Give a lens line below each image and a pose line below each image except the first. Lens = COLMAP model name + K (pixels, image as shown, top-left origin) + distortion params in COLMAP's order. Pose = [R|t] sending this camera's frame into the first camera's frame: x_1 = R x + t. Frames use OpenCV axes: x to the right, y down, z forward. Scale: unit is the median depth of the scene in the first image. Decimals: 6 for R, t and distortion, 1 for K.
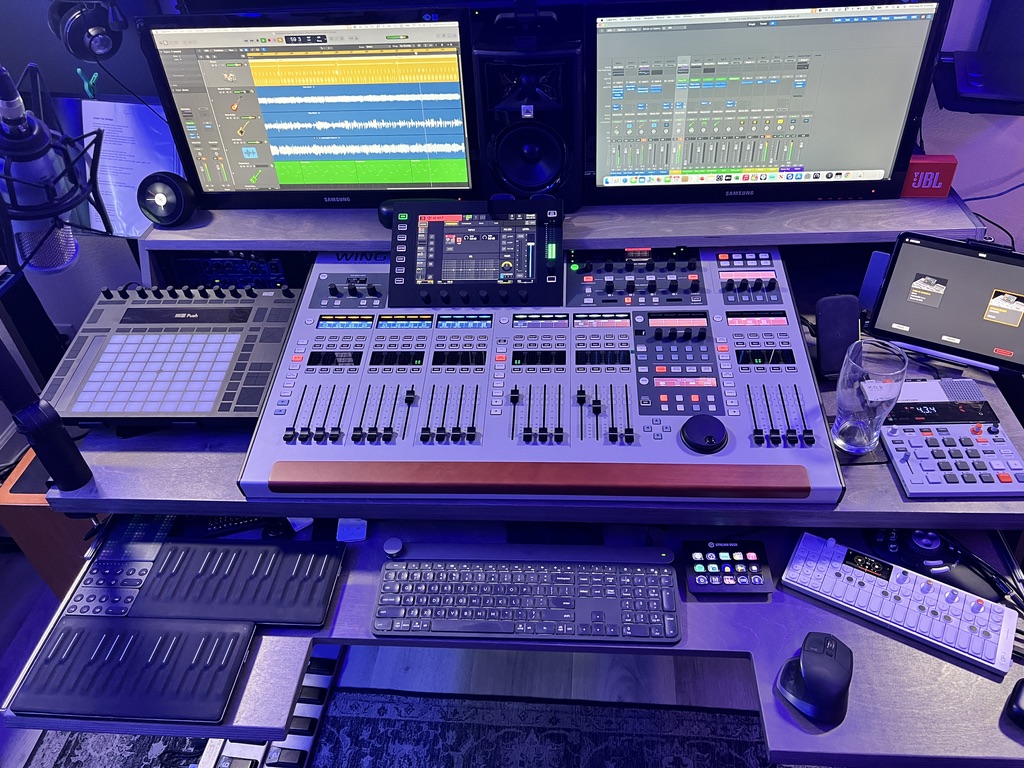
lens RADIAL K [[767.3, 0, 516.2], [0, 767.3, 382.0], [0, 0, 1]] dist [0.053299, -0.068322]
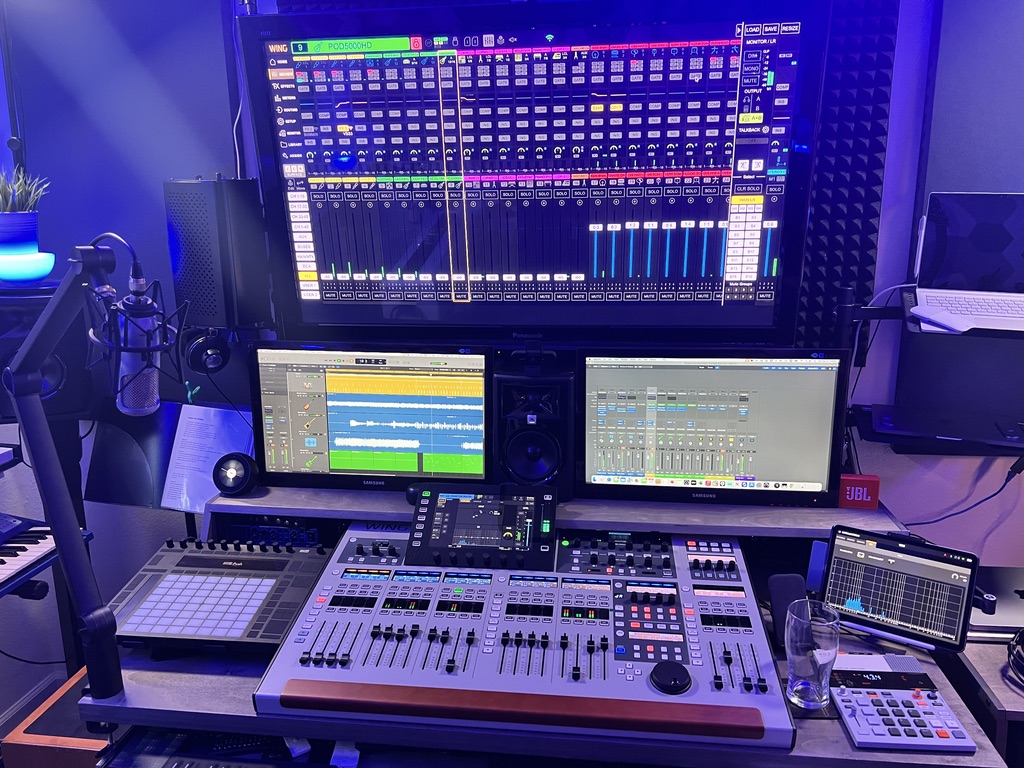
lens RADIAL K [[756.7, 0, 514.4], [0, 756.7, 386.9], [0, 0, 1]] dist [0.063920, -0.083382]
pose [[0.997840, 0.055864, -0.034569, 0.026640], [-0.065412, 0.893596, -0.444080, 0.169172], [0.006083, 0.445382, 0.895320, -0.162385]]
